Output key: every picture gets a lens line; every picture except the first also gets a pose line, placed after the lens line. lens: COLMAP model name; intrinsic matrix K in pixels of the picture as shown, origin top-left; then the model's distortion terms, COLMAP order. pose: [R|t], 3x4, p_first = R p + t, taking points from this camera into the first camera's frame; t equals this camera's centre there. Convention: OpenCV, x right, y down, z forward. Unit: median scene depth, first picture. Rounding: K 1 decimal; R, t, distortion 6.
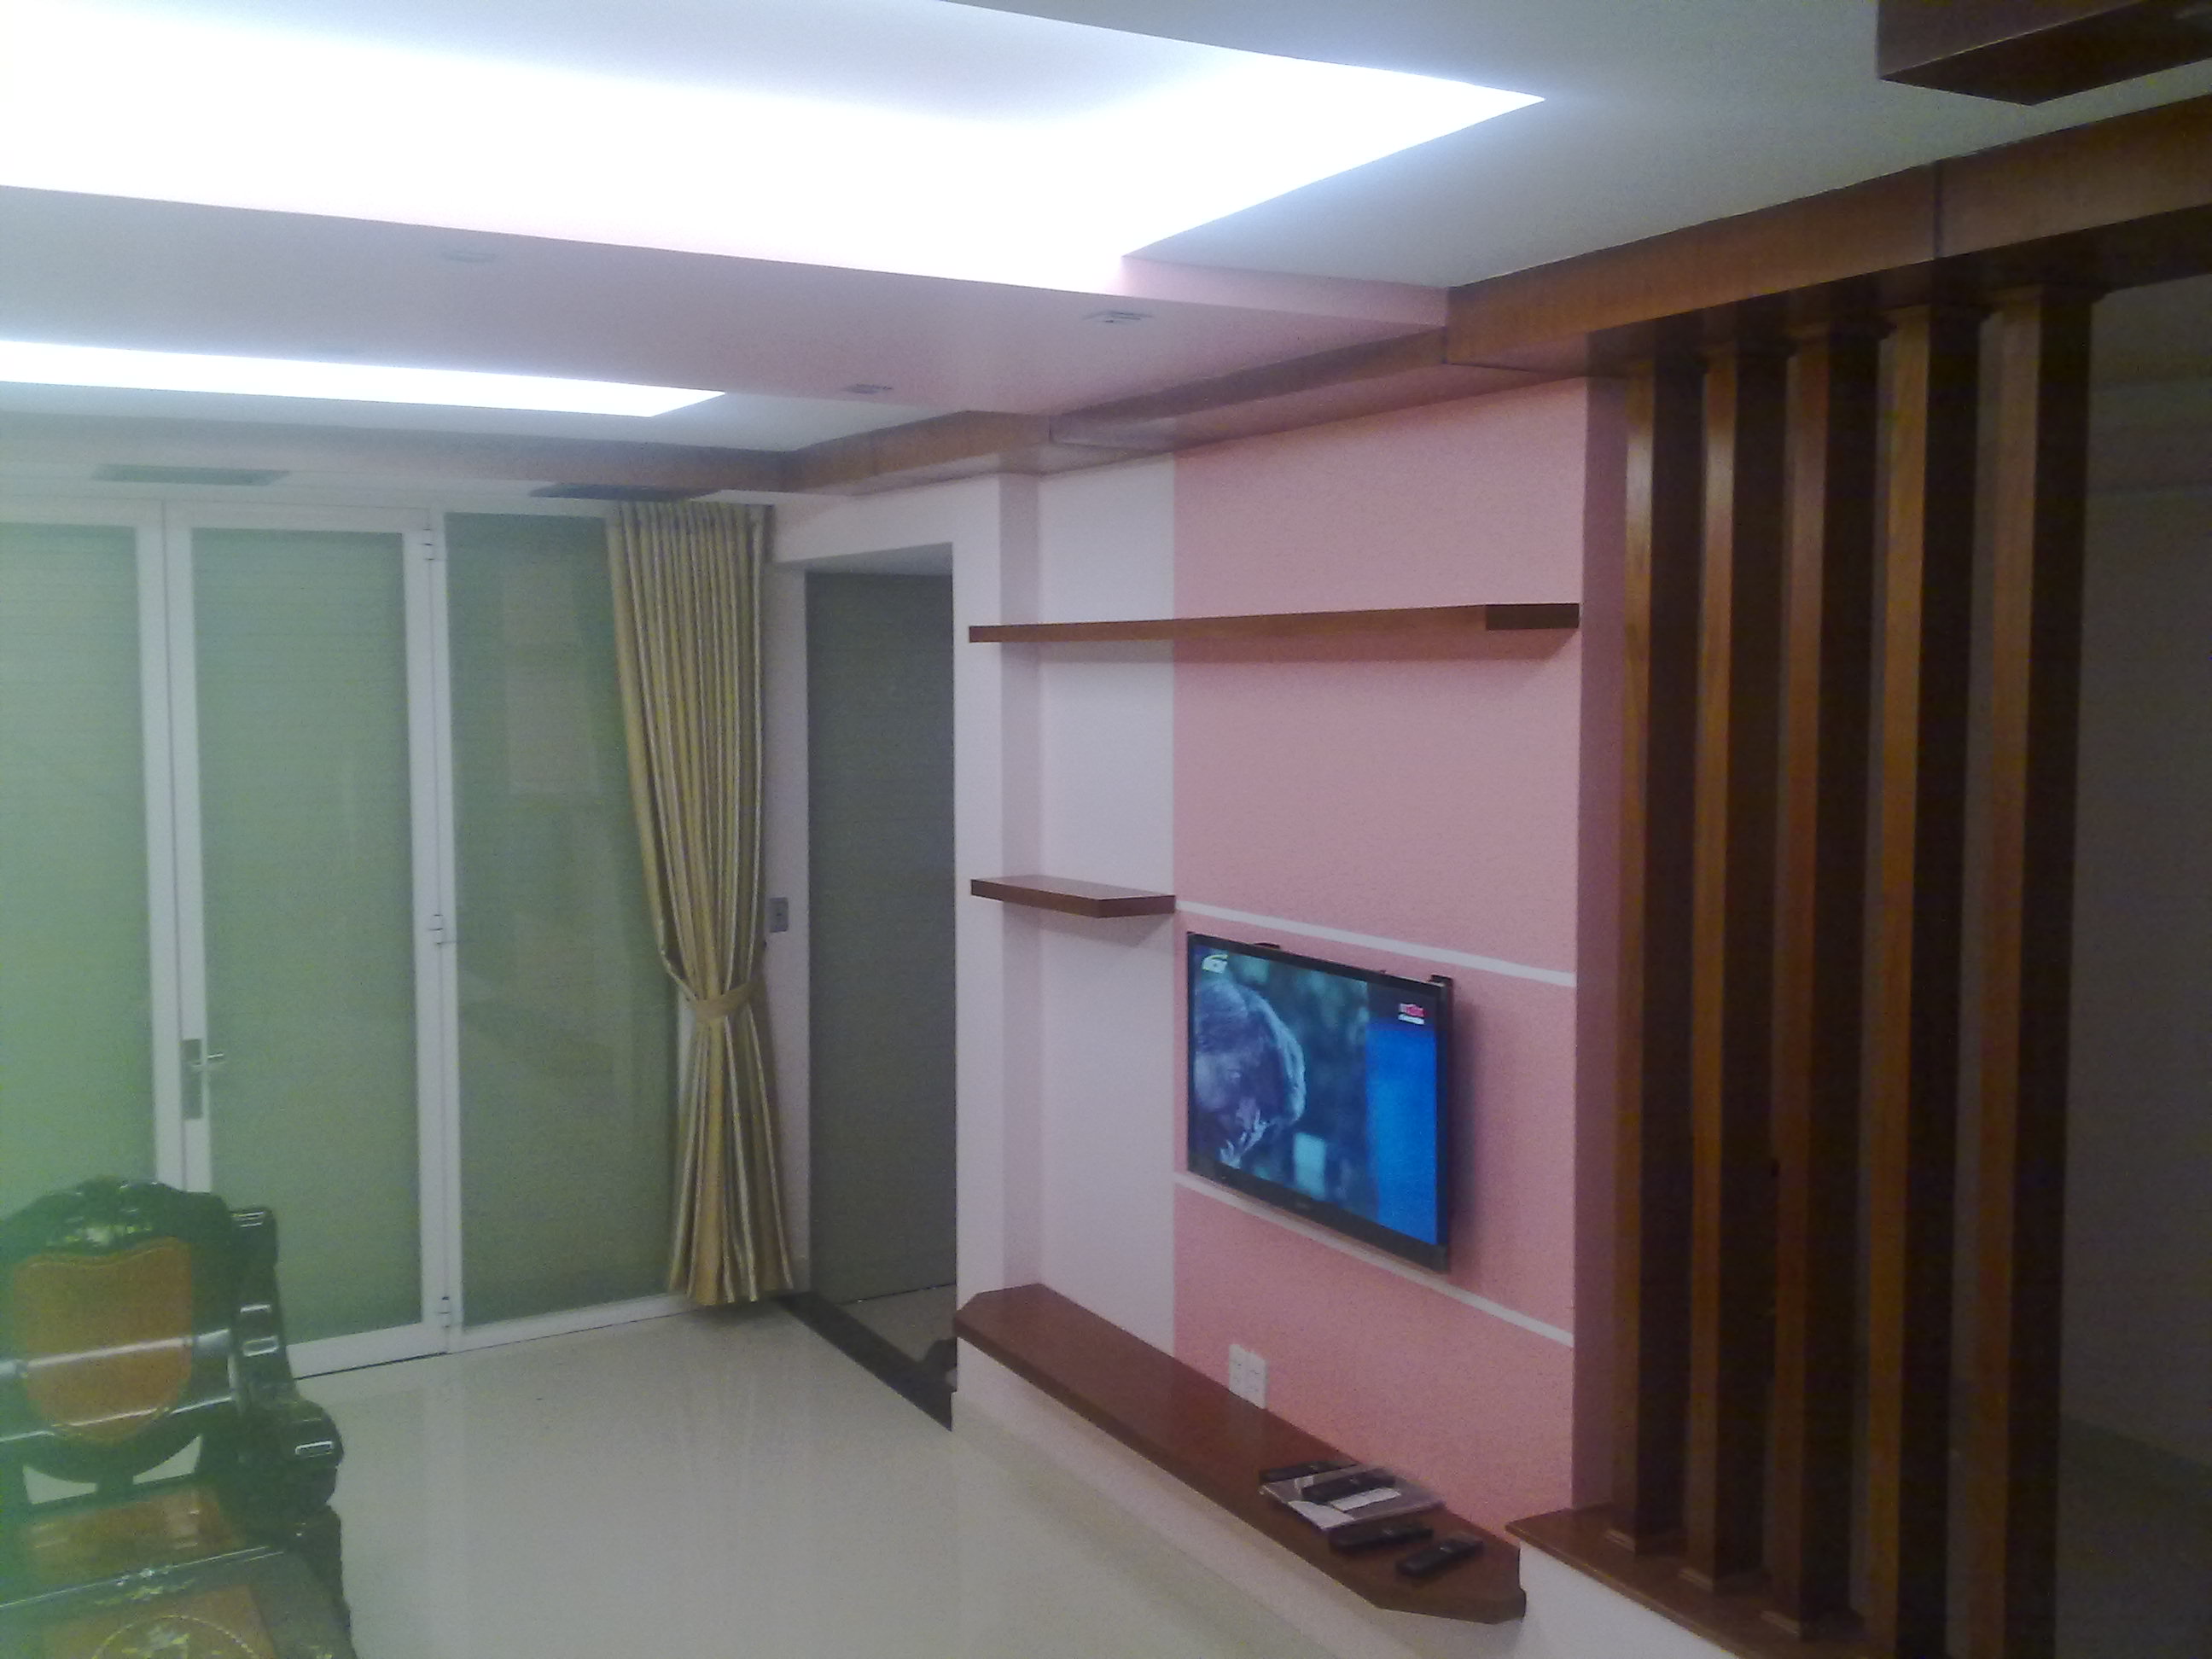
lens RADIAL K [[2033.2, 0, 1087.7], [0, 2033.2, 837.7], [0, 0, 1]] dist [0.193383, -0.327796]
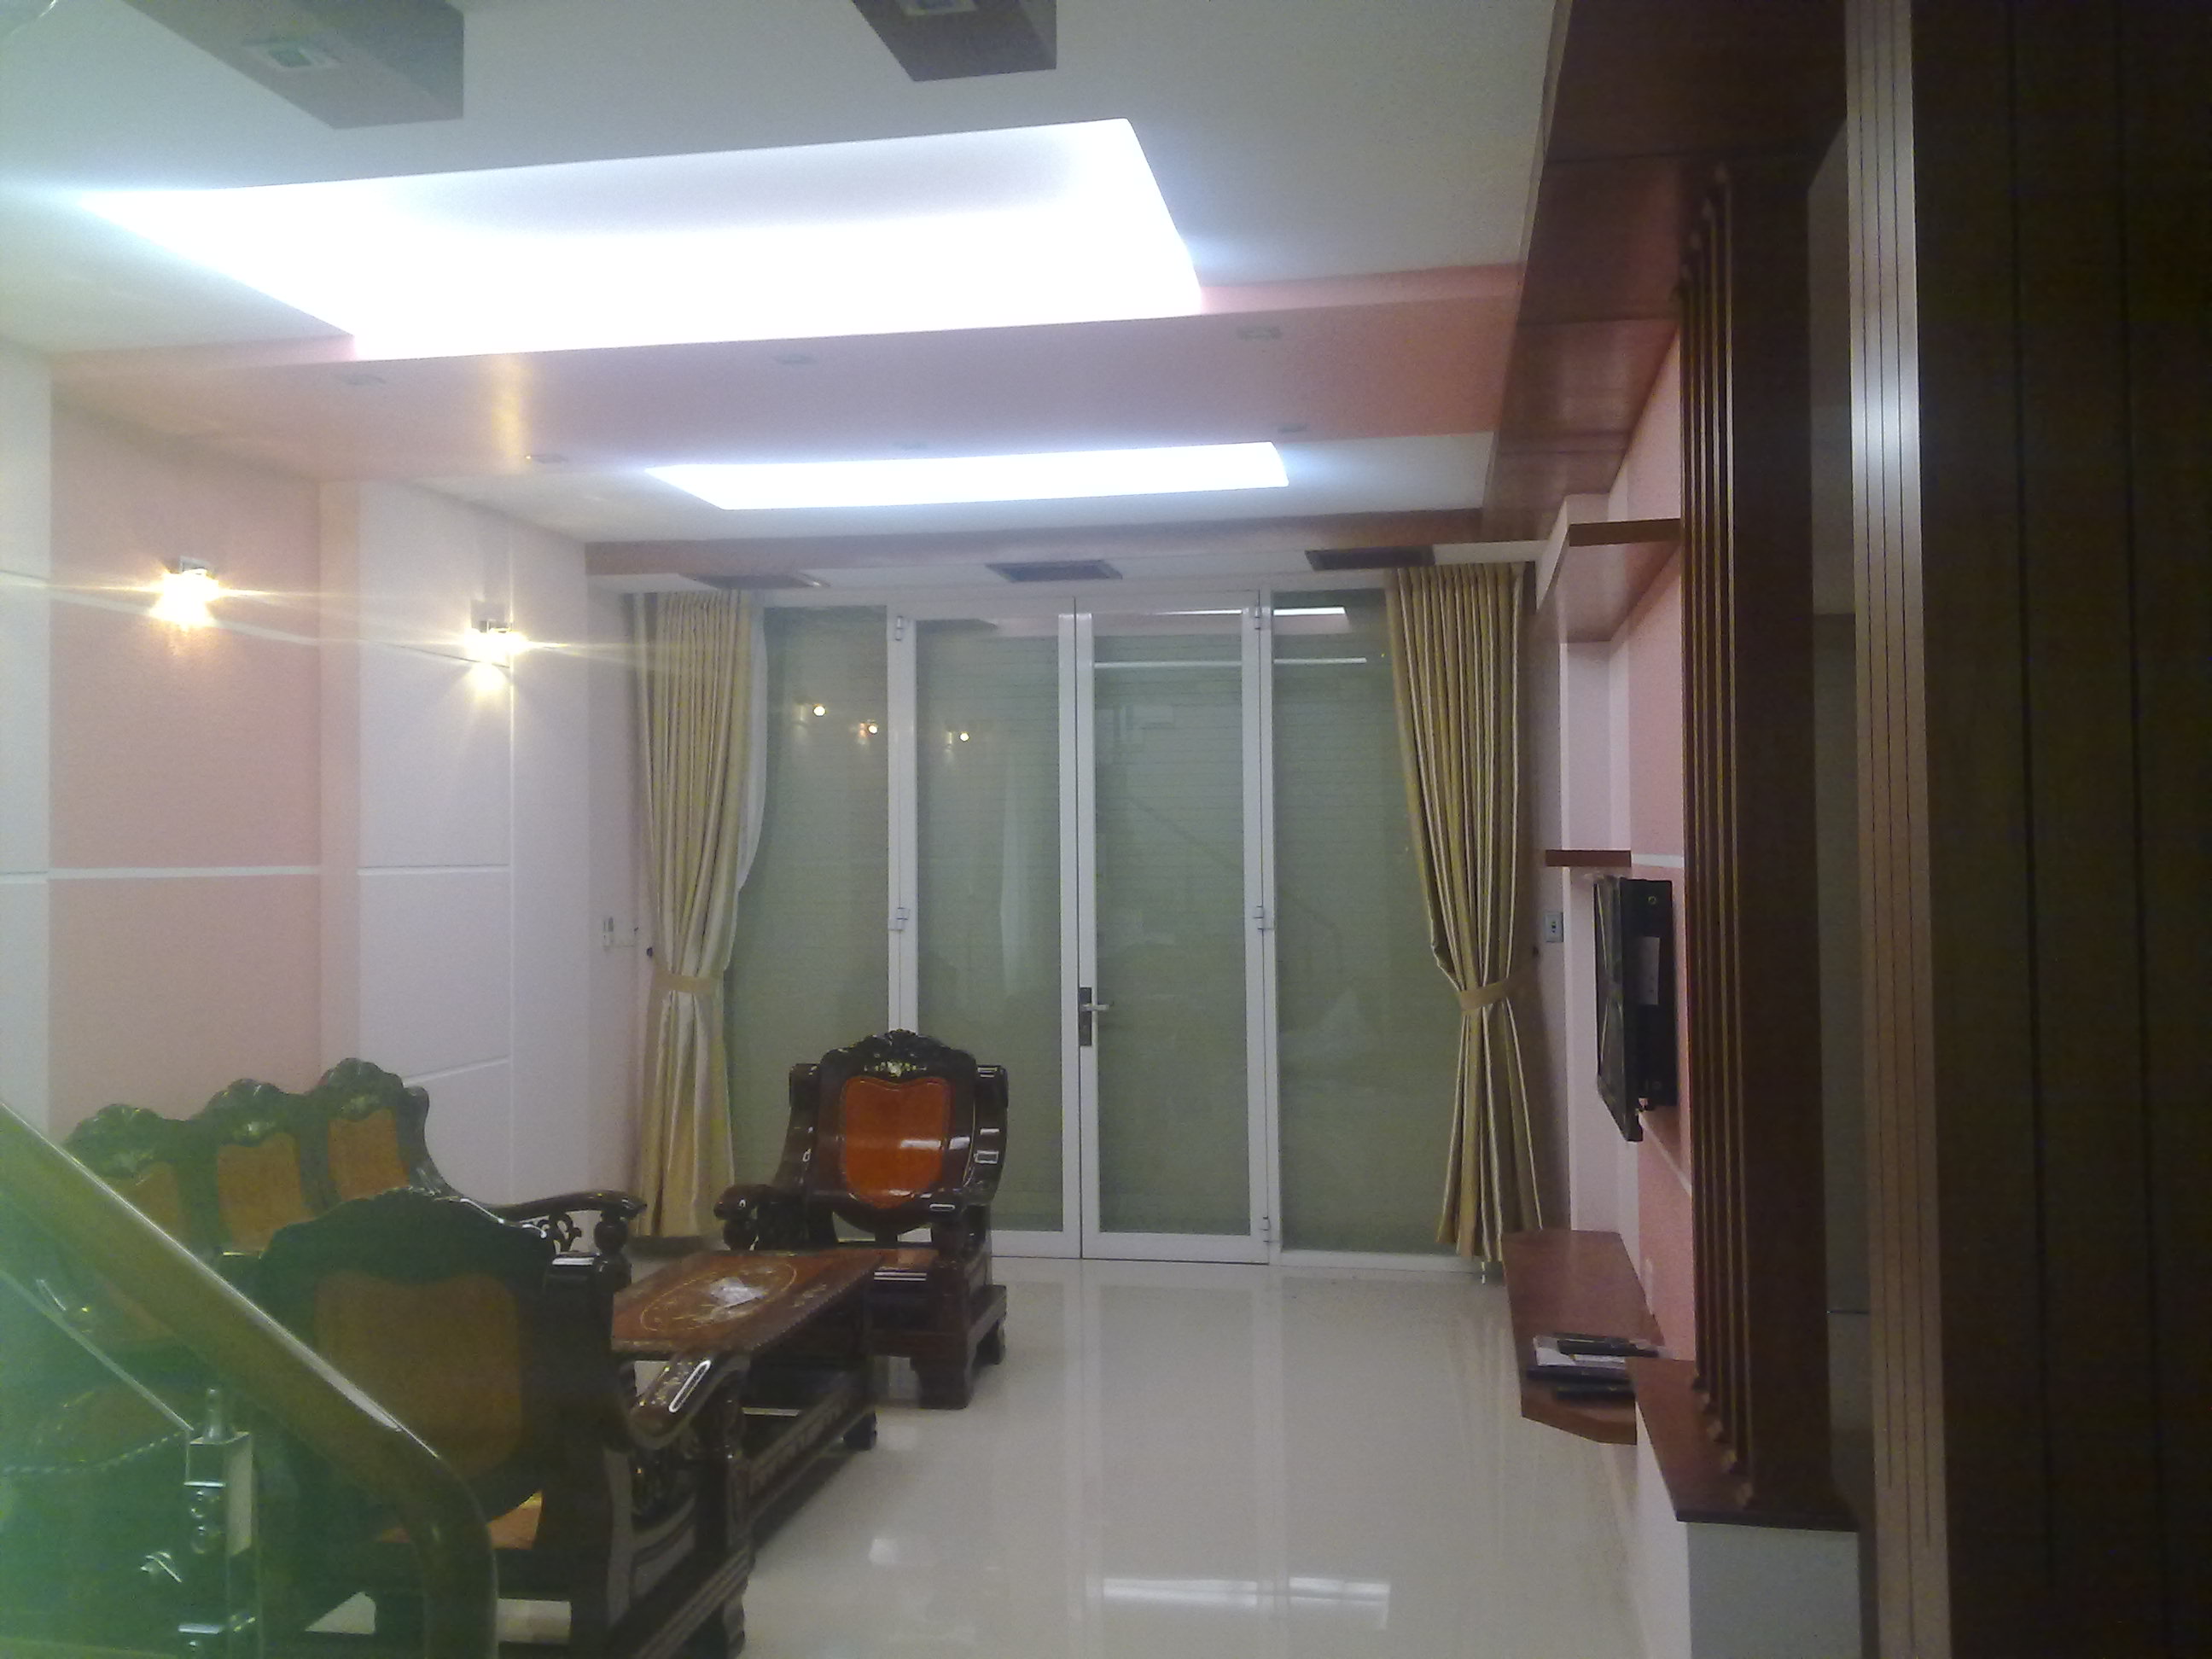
lens RADIAL K [[2085.1, 0, 1106.0], [0, 2085.1, 829.5], [0, 0, 1]] dist [-0.001701, 0.000807]
pose [[0.742673, -0.013684, -0.669514, 0.467280], [-0.054196, 0.995283, -0.080459, 0.097900], [0.667457, 0.096040, 0.738429, -0.005812]]
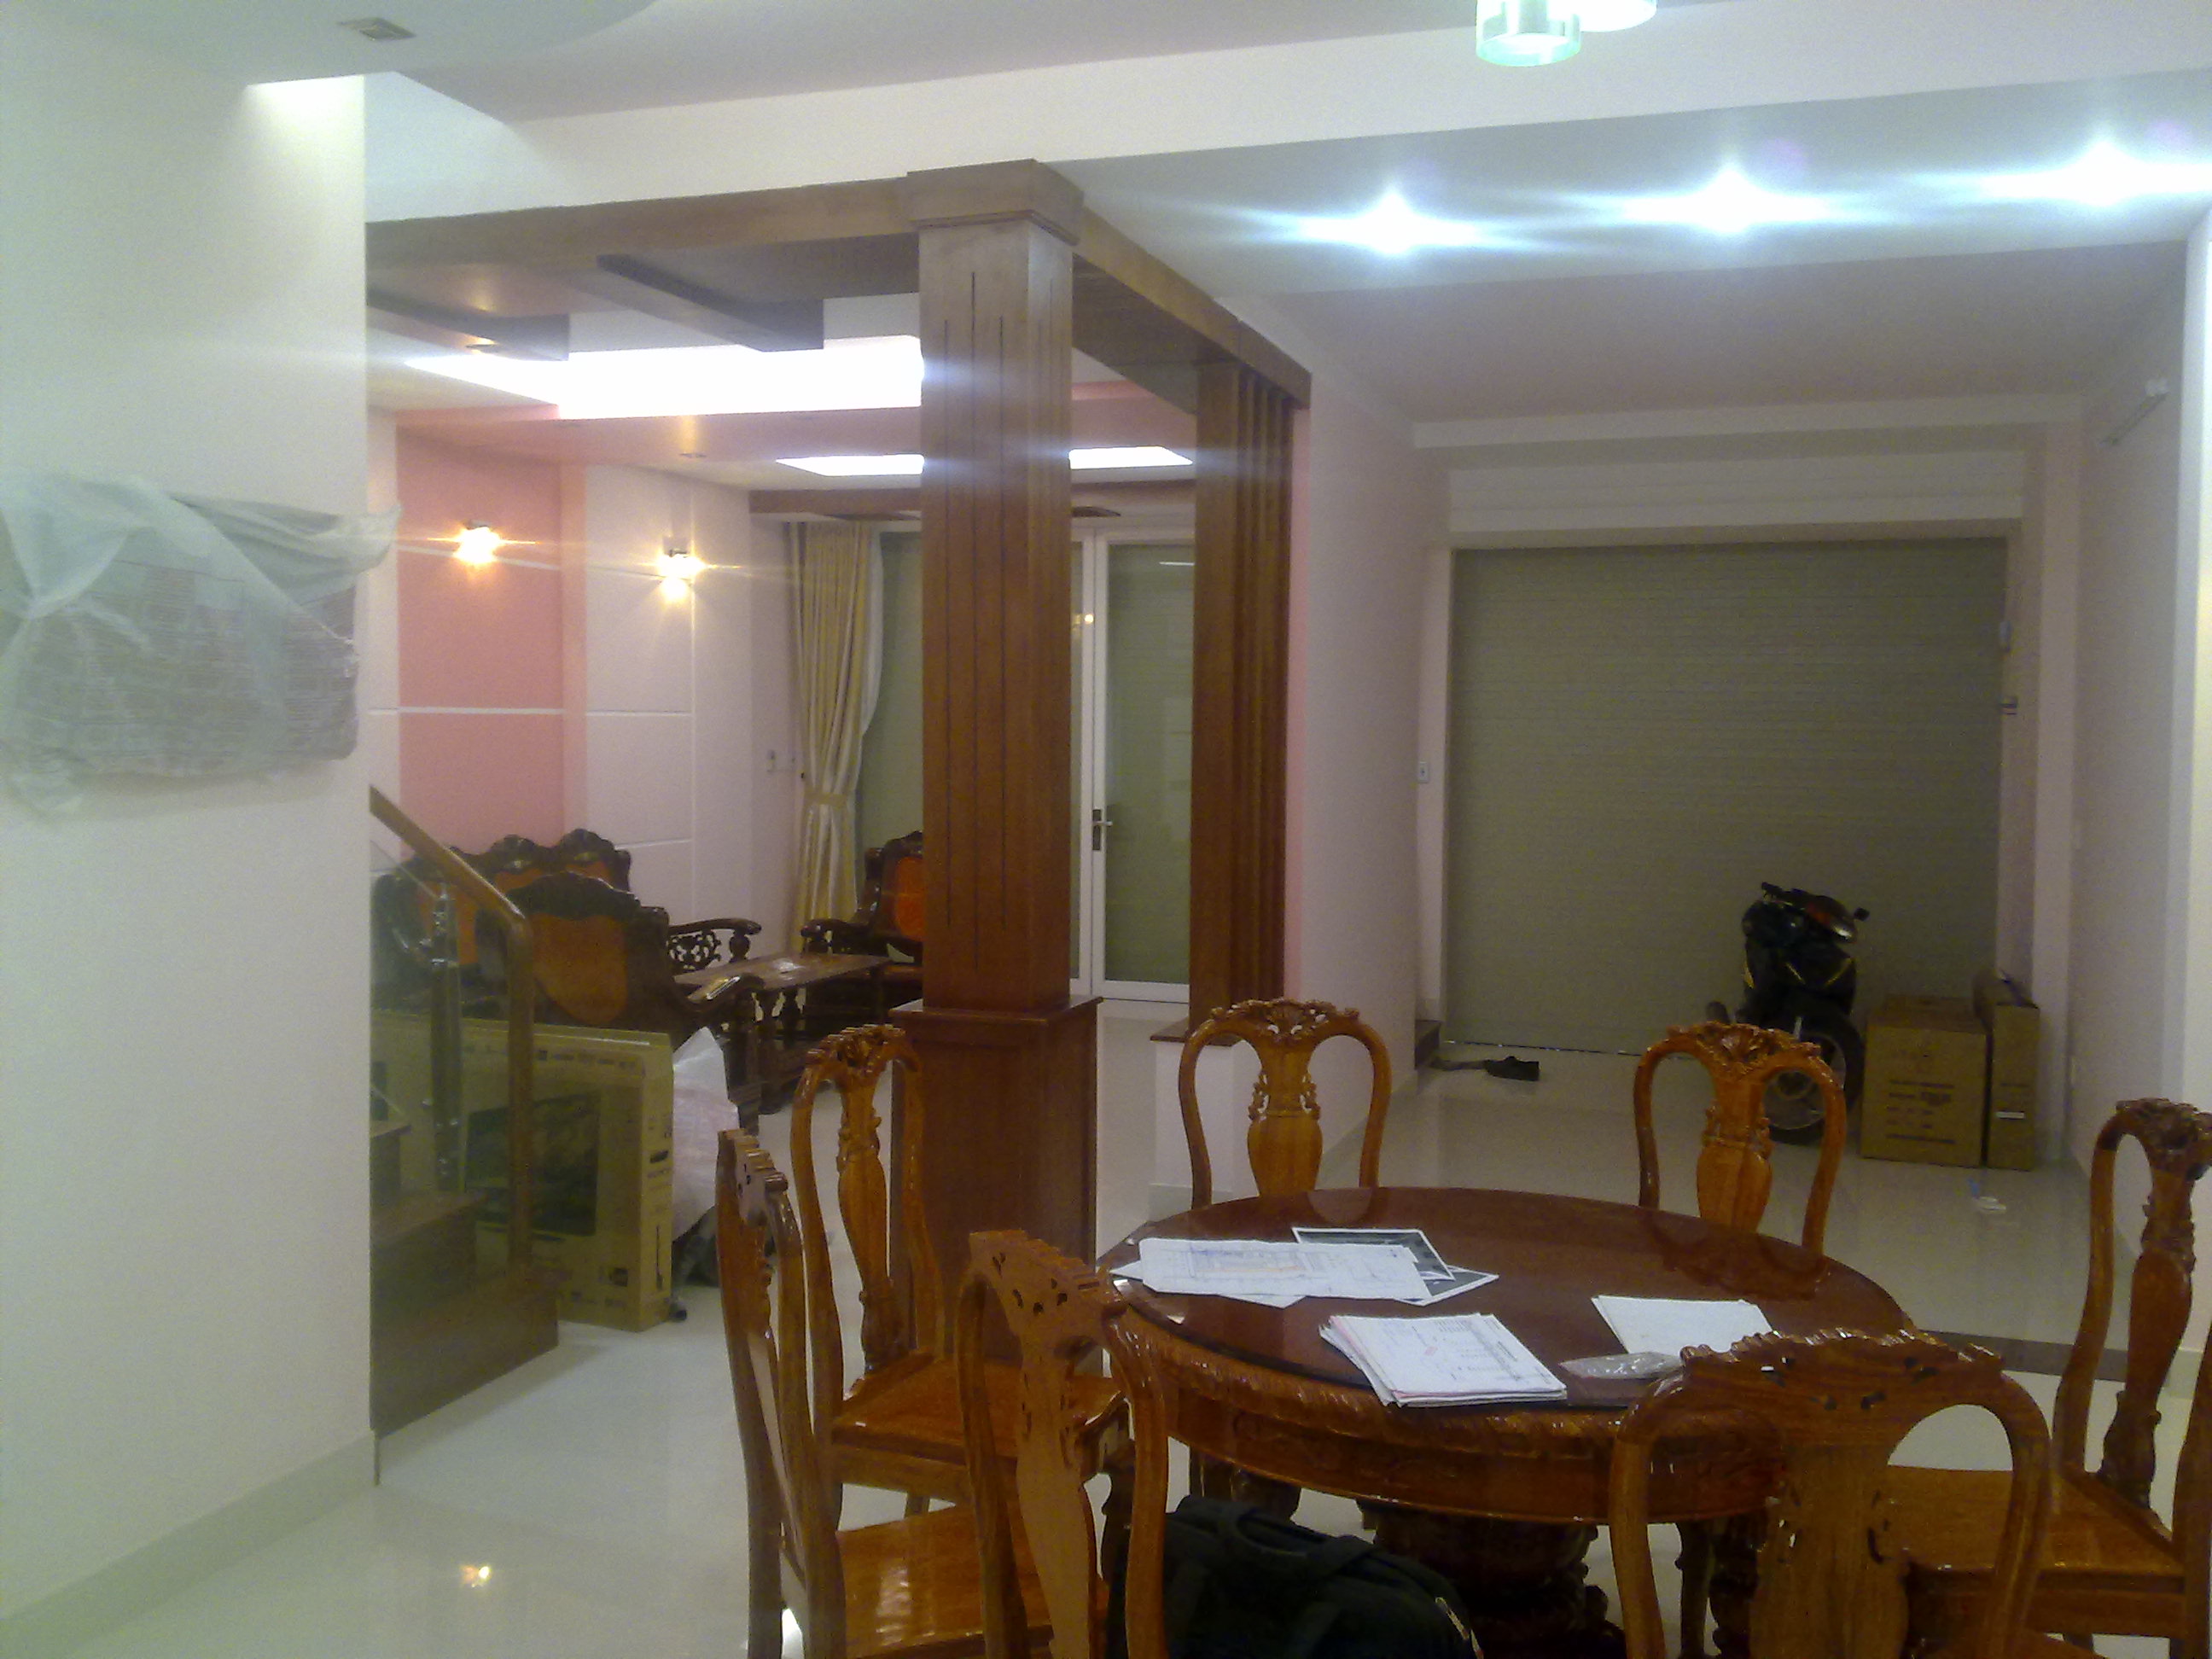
lens RADIAL K [[2033.2, 0, 1087.7], [0, 2033.2, 837.7], [0, 0, 1]] dist [0.193383, -0.327796]
pose [[0.636546, 0.055742, -0.769221, 0.962525], [-0.088009, 0.996119, -0.000645, 0.118877], [0.766200, 0.068109, 0.638982, -0.198235]]
